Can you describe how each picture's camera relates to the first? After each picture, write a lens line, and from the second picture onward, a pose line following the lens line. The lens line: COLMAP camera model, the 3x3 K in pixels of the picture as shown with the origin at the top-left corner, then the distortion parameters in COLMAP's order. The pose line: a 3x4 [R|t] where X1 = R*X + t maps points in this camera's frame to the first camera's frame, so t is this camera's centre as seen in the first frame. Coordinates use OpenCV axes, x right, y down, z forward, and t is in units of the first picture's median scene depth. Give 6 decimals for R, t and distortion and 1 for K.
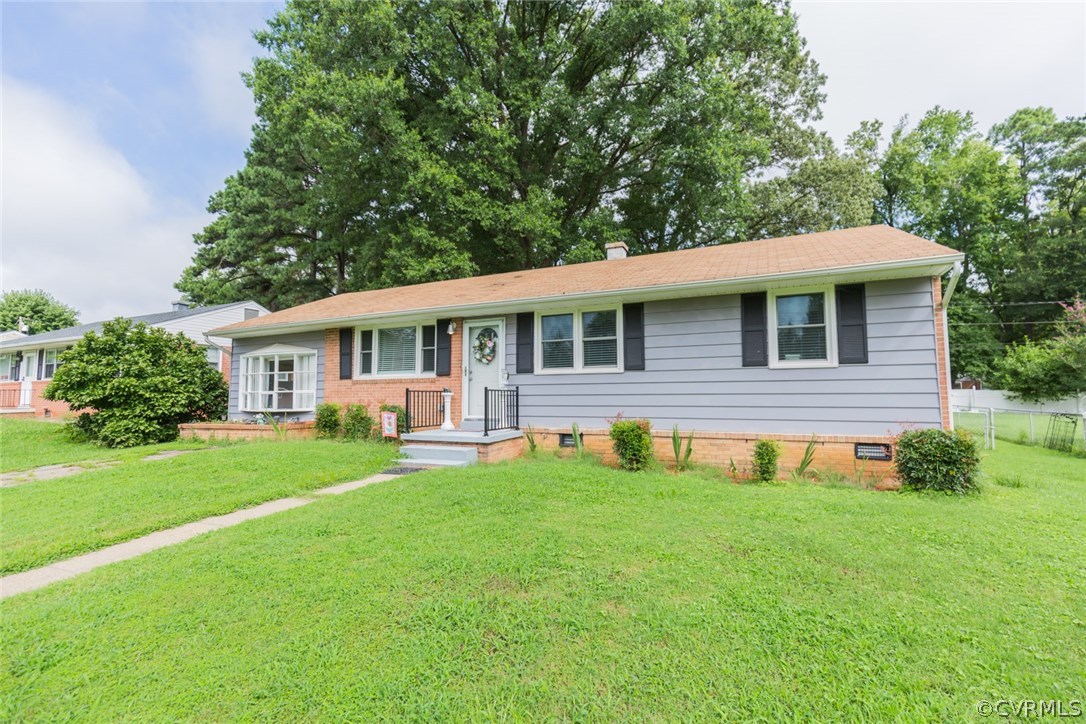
lens RADIAL K [[489.6, 0, 556.8], [0, 489.6, 363.2], [0, 0, 1]] dist [0.003770, -0.000127]
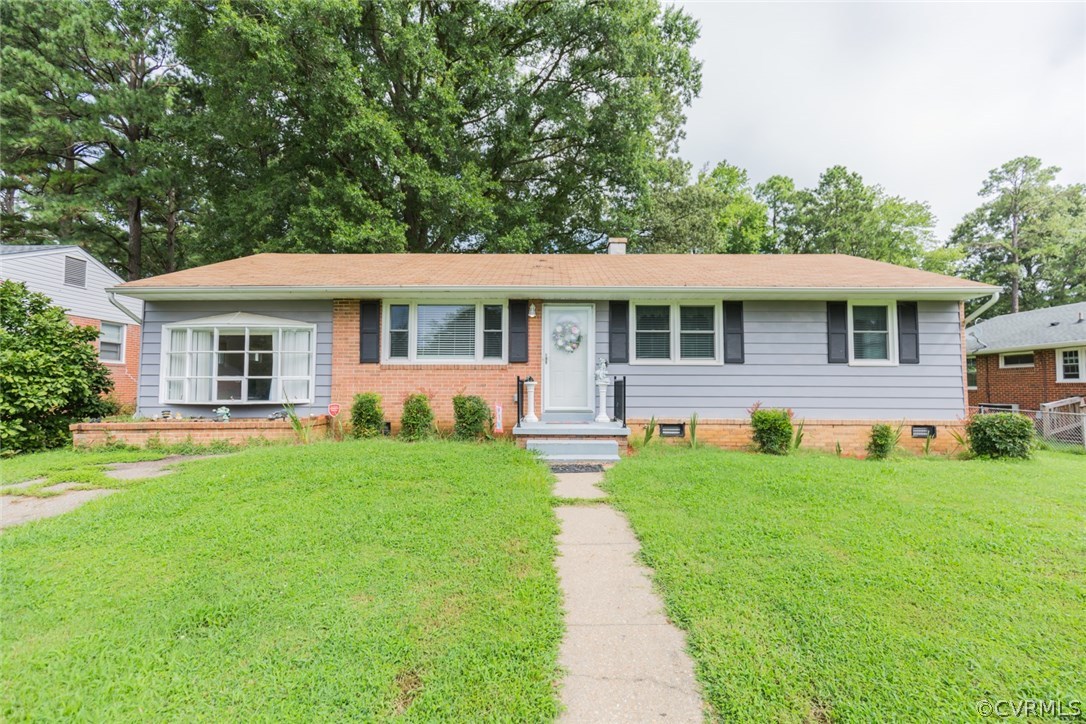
lens RADIAL K [[484.8, 0, 547.5], [0, 484.8, 363.1], [0, 0, 1]] dist [0.014981, -0.005634]
pose [[0.909016, 0.030207, 0.415666, -0.535166], [-0.036329, 0.999317, 0.006828, 0.017339], [-0.415175, -0.021307, 0.909492, 0.162577]]
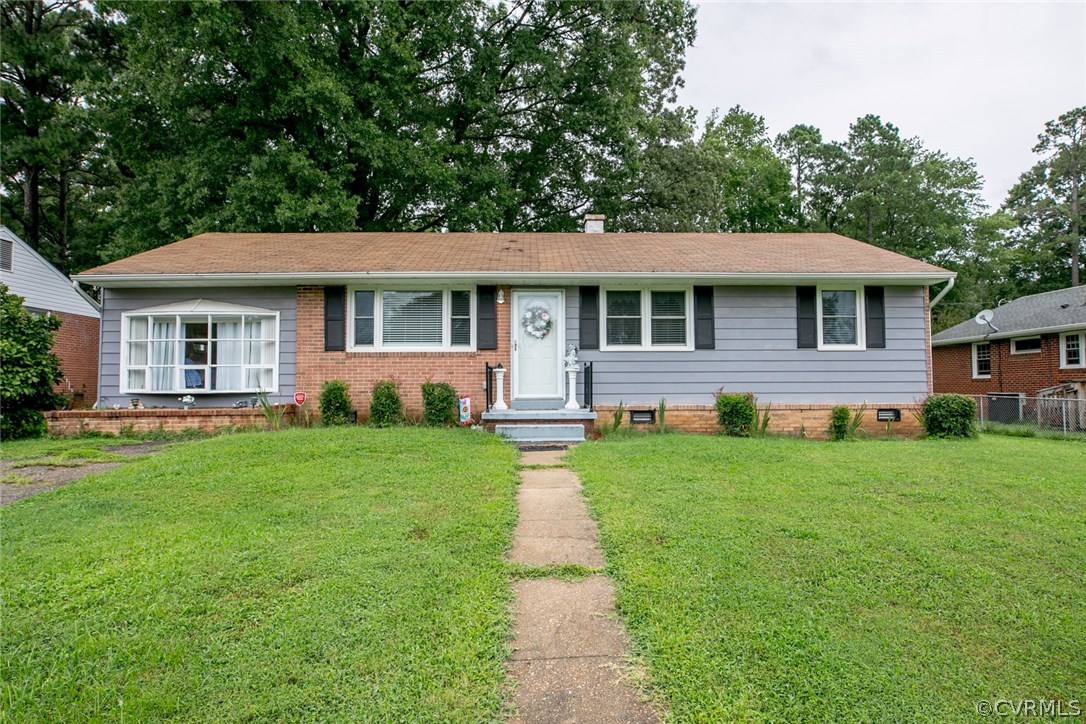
lens RADIAL K [[627.4, 0, 543.0], [0, 627.4, 362.0], [0, 0, 1]] dist [-0.005629, -0.001257]
pose [[0.897327, 0.019542, 0.440934, -0.619104], [-0.030028, 0.999408, 0.016815, 0.024785], [-0.440344, -0.028329, 0.897382, -0.059693]]
